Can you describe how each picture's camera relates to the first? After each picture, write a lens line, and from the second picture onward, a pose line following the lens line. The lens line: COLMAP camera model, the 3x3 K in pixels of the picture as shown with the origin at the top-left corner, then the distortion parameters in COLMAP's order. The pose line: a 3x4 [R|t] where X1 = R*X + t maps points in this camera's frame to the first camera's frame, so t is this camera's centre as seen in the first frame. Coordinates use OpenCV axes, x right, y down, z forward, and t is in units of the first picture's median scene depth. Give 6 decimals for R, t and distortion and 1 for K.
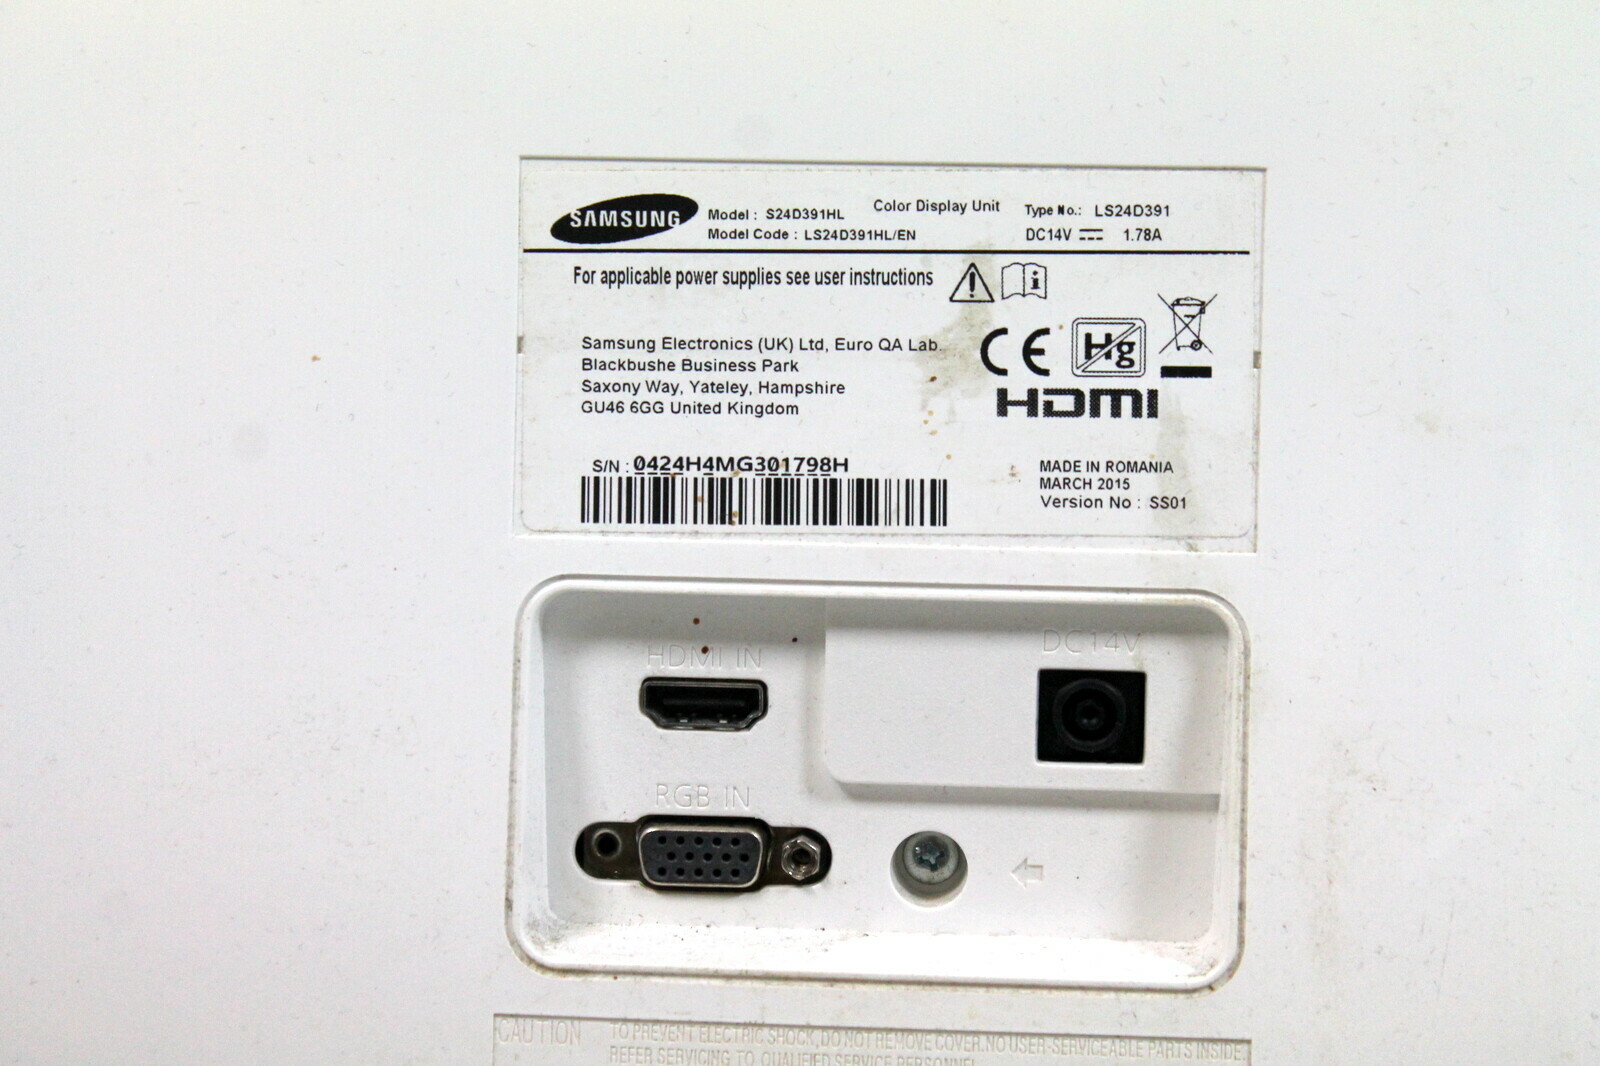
lens RADIAL K [[5369.6, 0, 802.3], [0, 5369.6, 535.0], [0, 0, 1]] dist [0.395562, 0.000000]
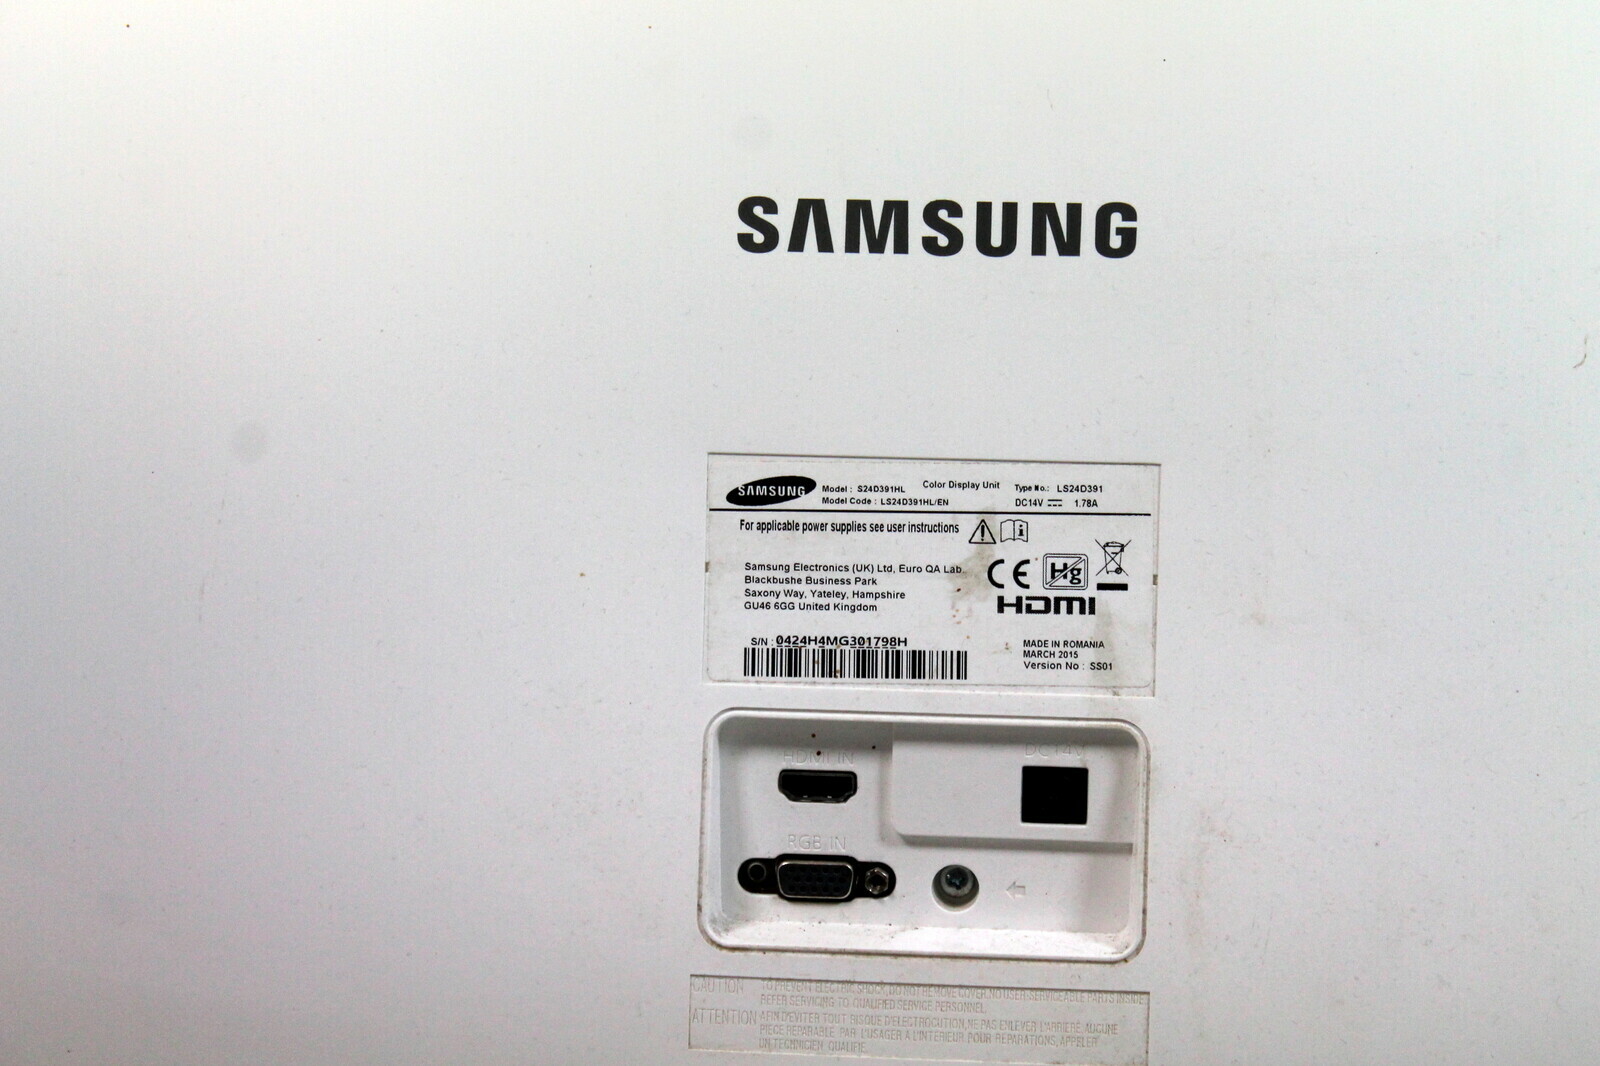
lens RADIAL K [[5369.6, 0, 797.4], [0, 5369.6, 531.6], [0, 0, 1]] dist [0.395562, 0.000000]
pose [[0.999936, 0.005282, 0.010030, -0.041700], [-0.005181, 0.999936, -0.010036, -0.030094], [-0.010083, 0.009983, 0.999899, -0.645307]]
